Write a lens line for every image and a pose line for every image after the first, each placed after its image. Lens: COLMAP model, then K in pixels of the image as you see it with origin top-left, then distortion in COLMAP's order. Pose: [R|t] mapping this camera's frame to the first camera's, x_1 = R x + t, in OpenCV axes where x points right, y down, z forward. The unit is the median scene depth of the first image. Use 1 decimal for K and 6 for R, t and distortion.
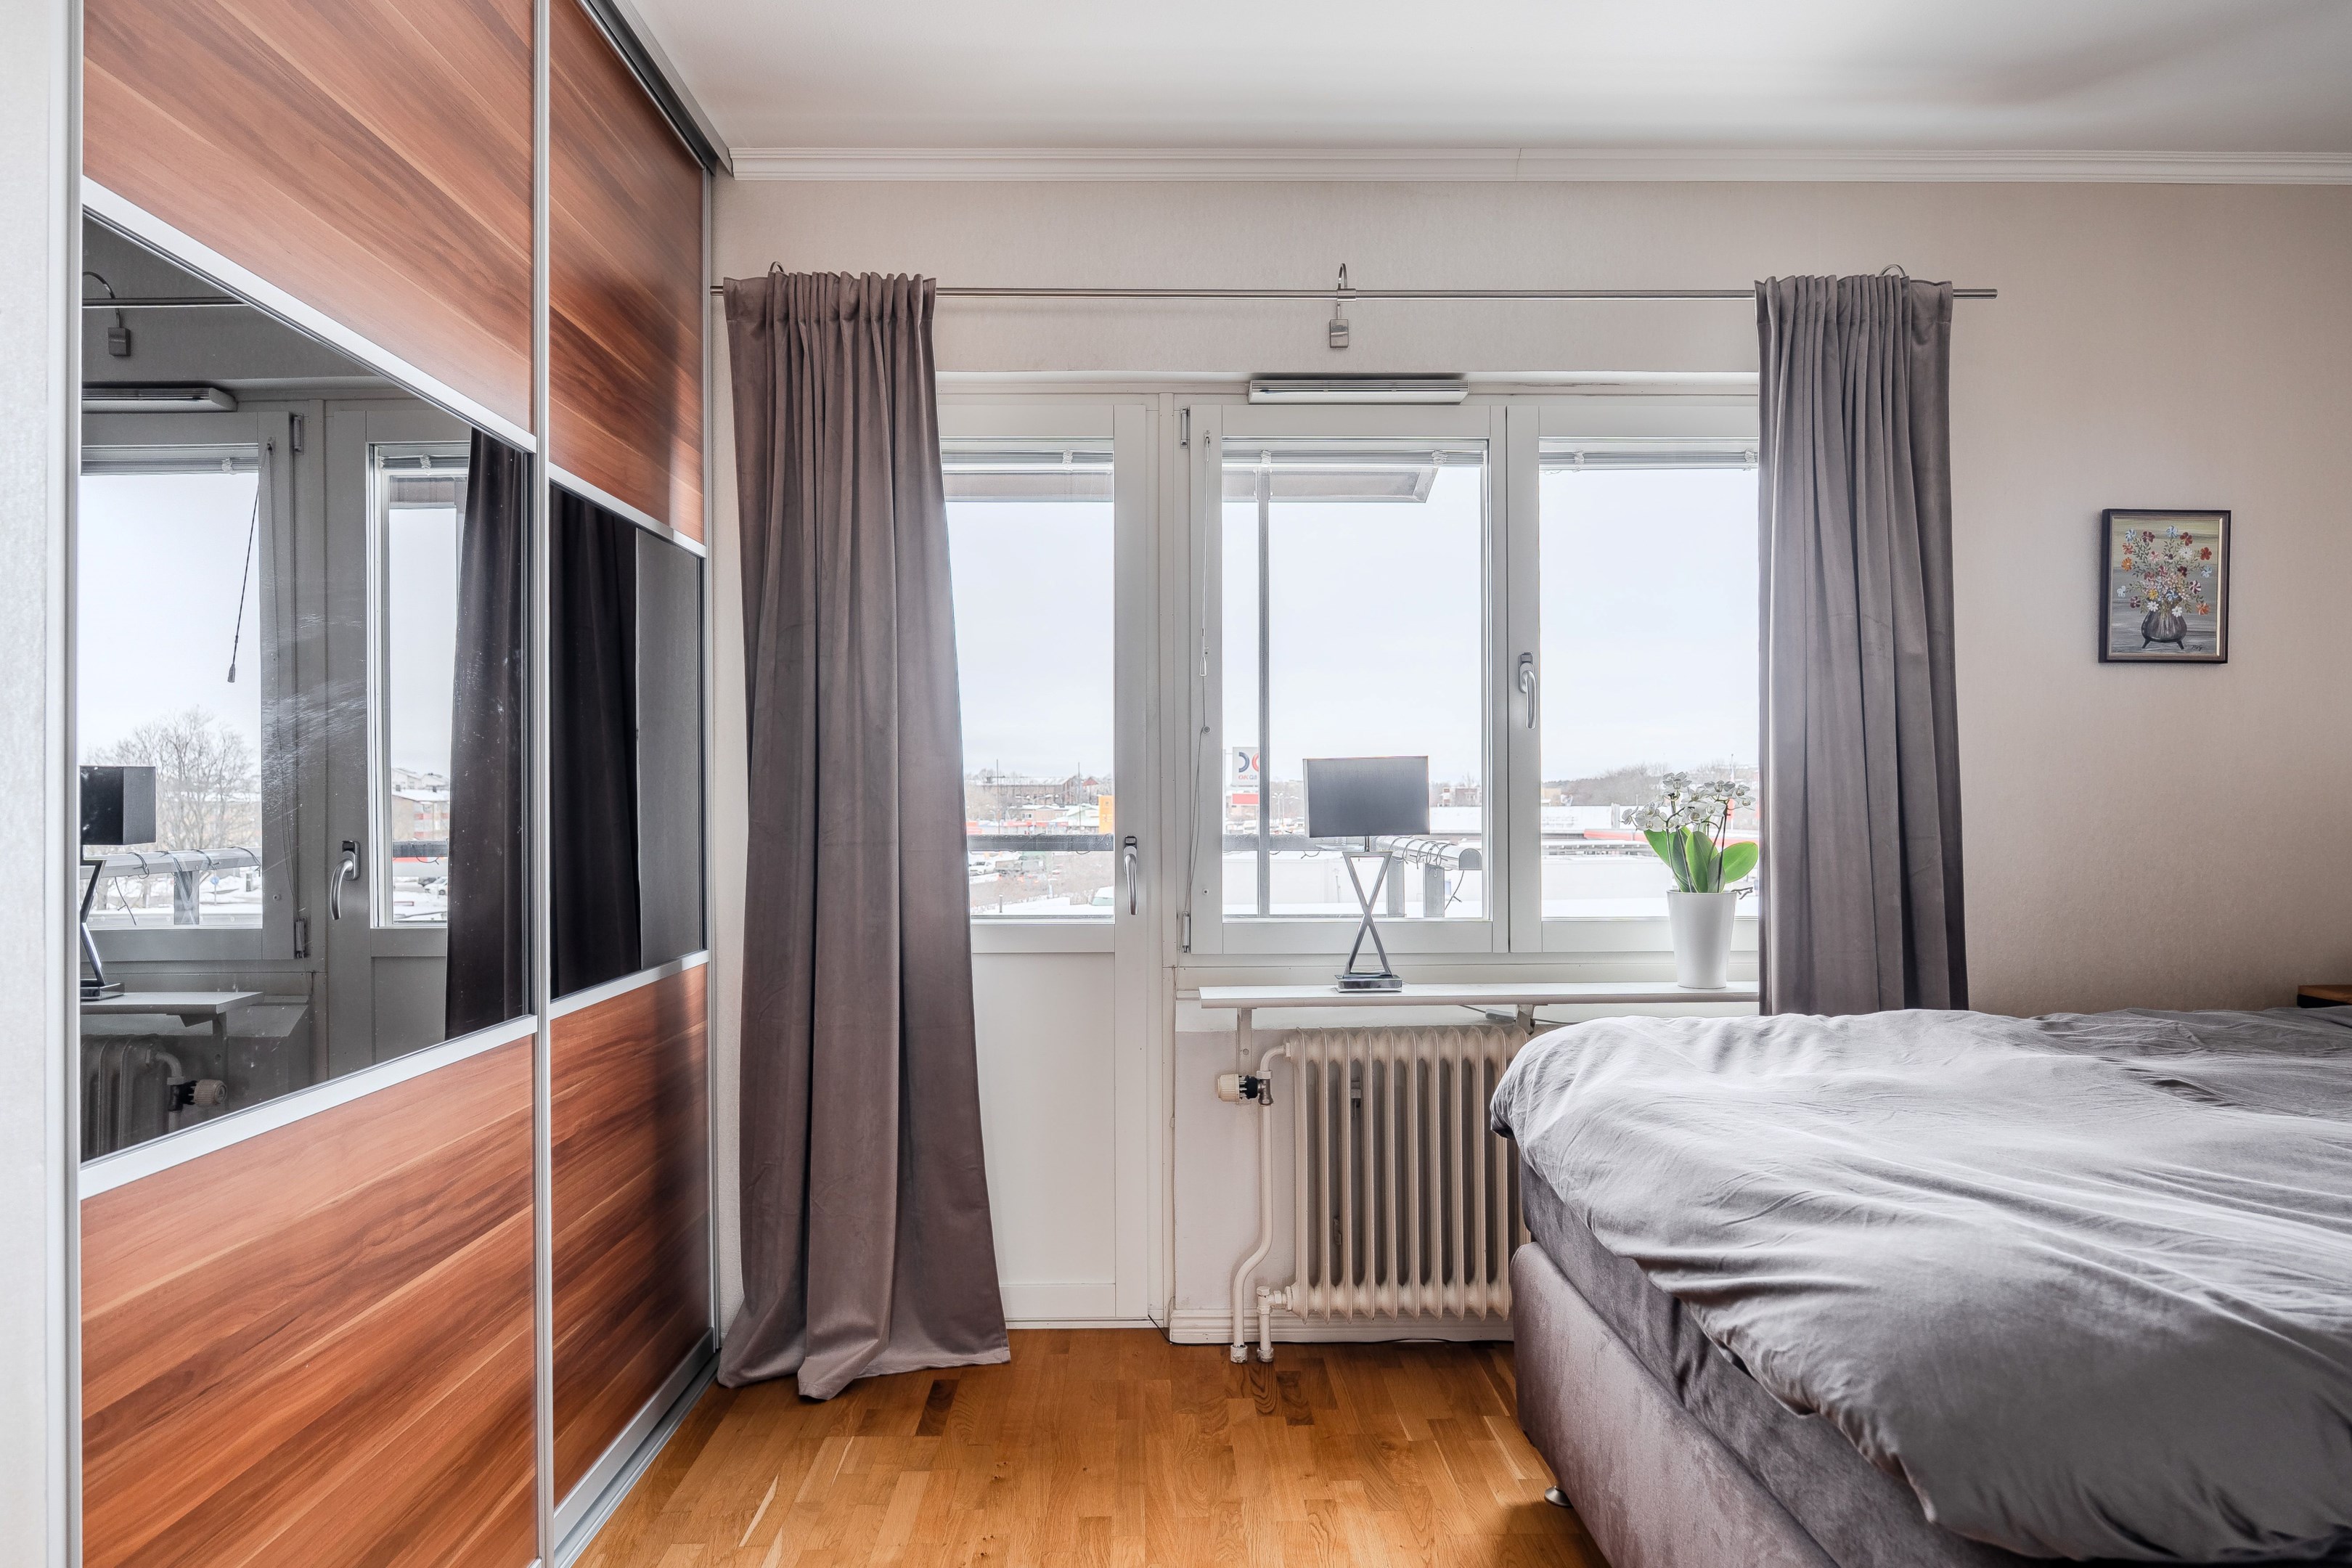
lens RADIAL K [[1560.4, 0, 1176.0], [0, 1560.4, 784.0], [0, 0, 1]] dist [-0.008295, -0.001015]
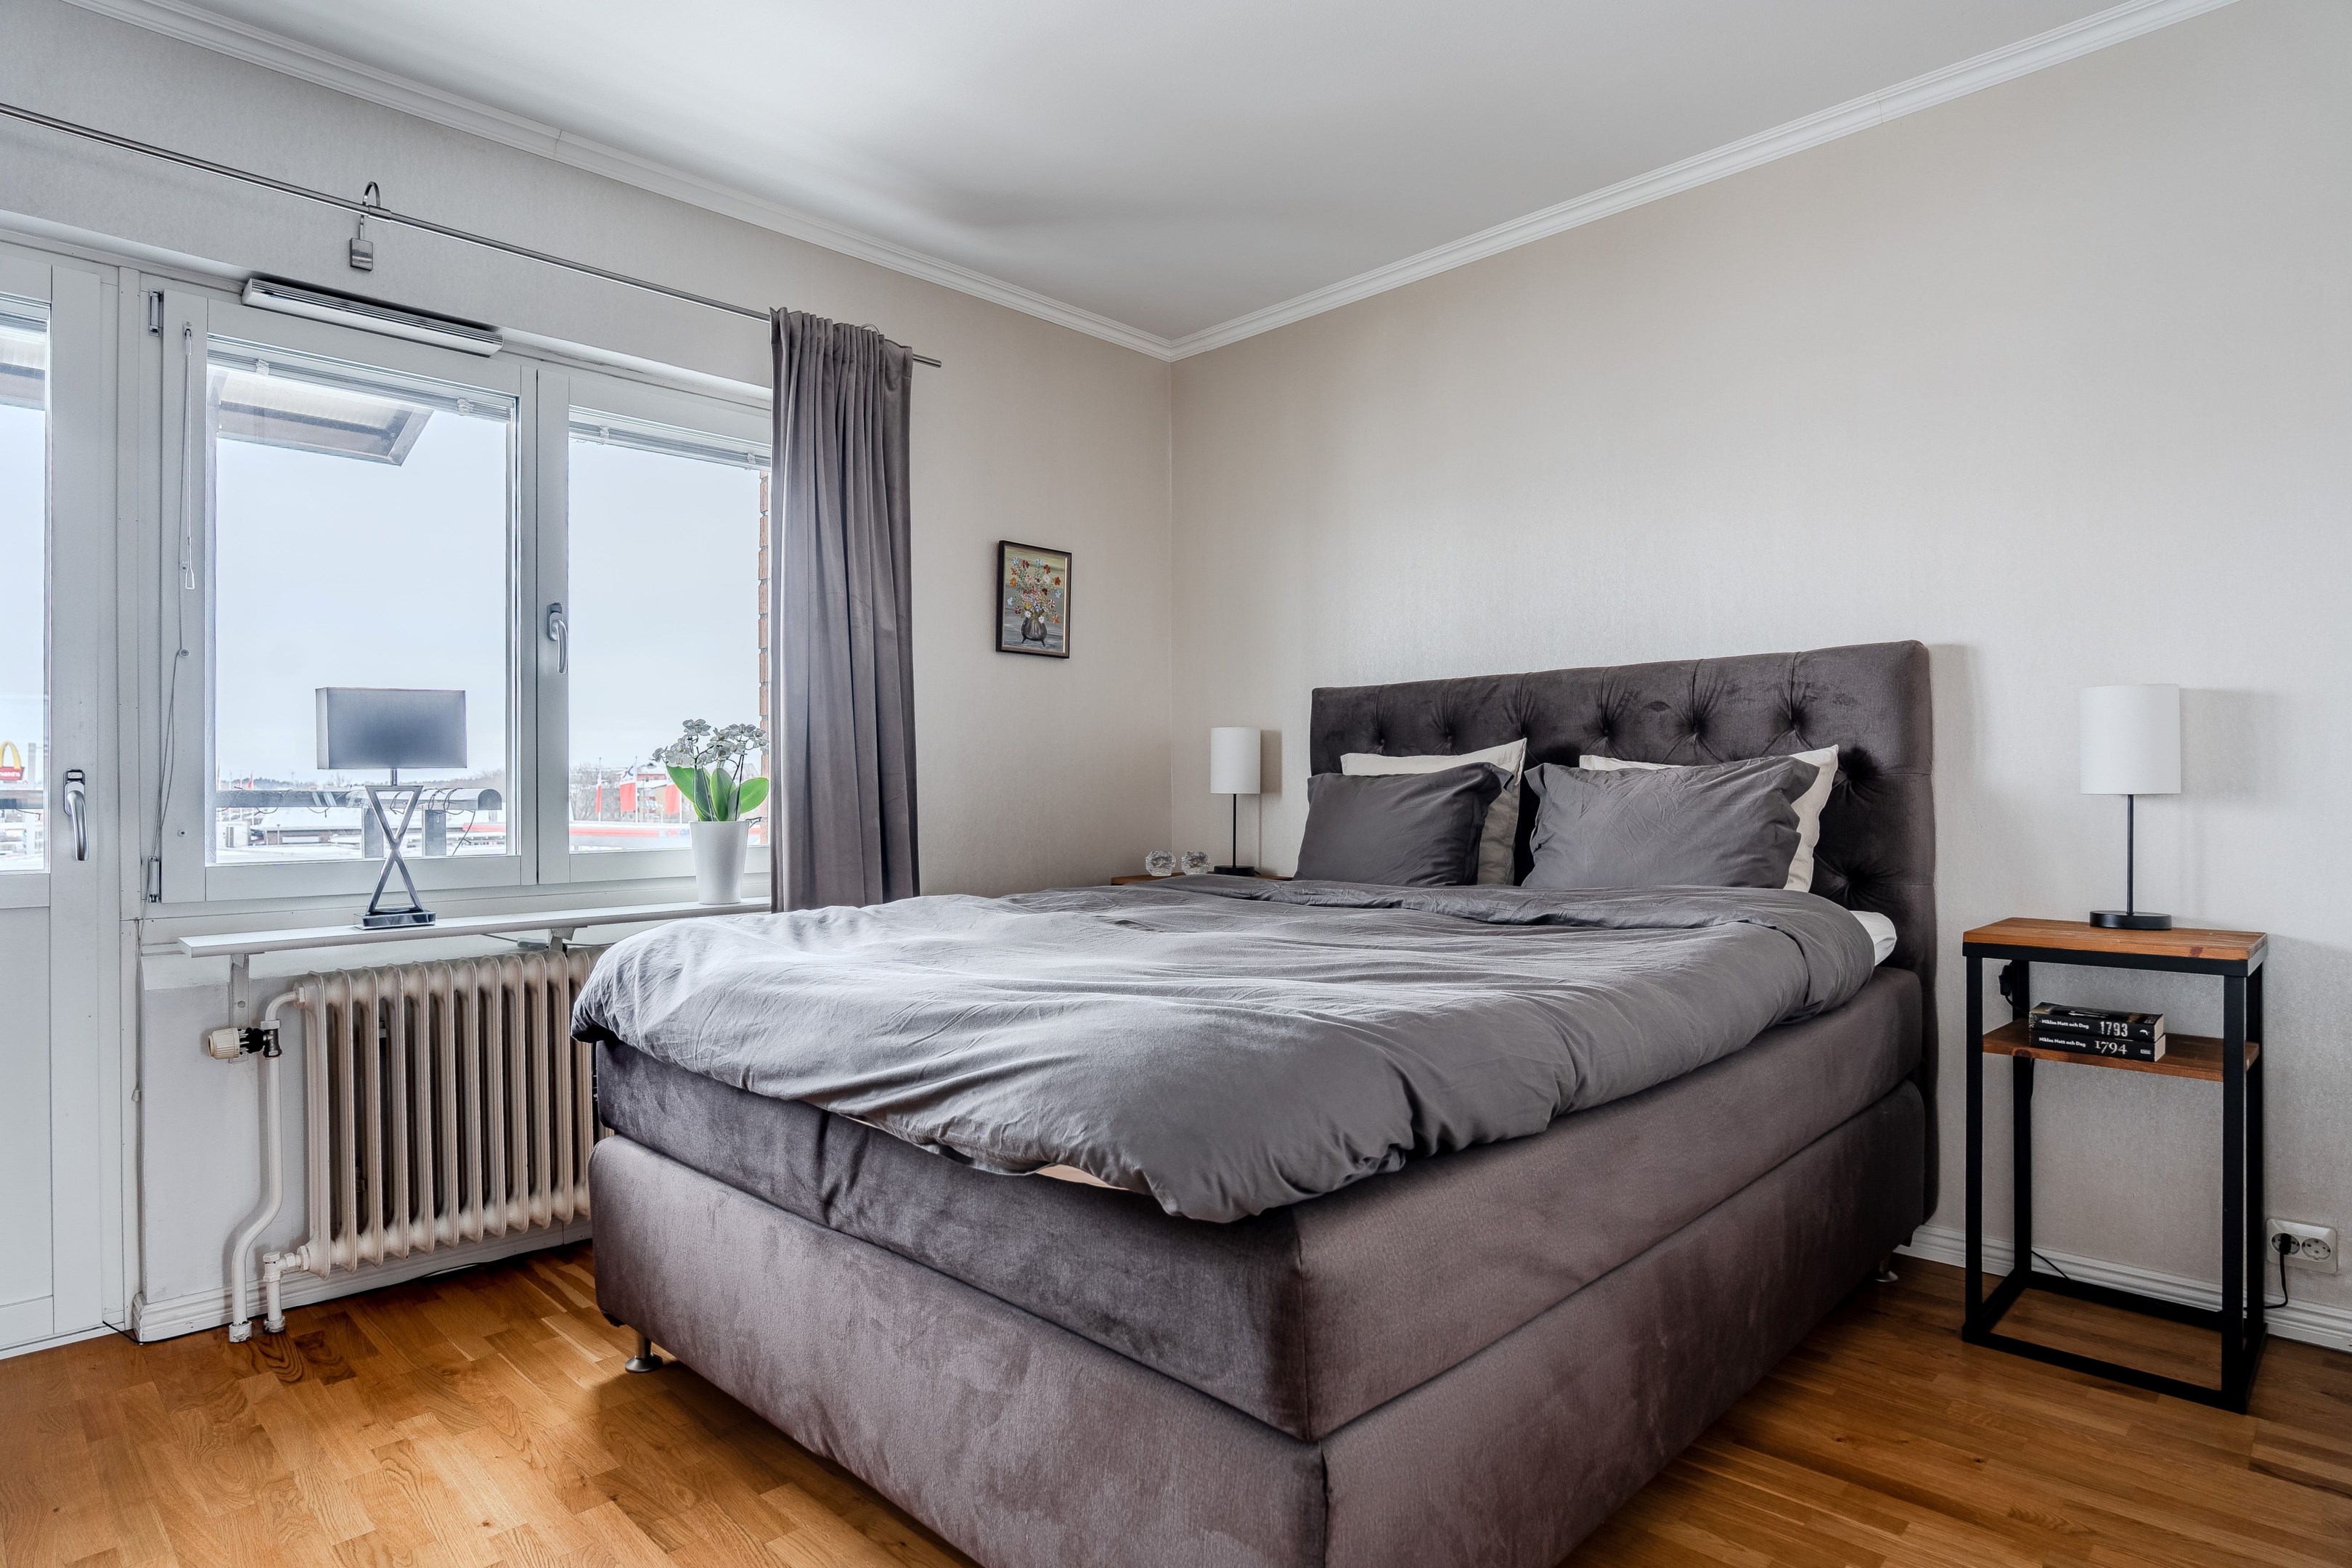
lens RADIAL K [[1272.0, 0, 1176.0], [0, 1272.0, 784.0], [0, 0, 1]] dist [-0.019229, 0.000779]
pose [[0.715372, 0.003422, 0.698735, -0.083318], [-0.002746, 0.999994, -0.002086, 0.043662], [-0.698738, -0.000426, 0.715378, 0.088646]]
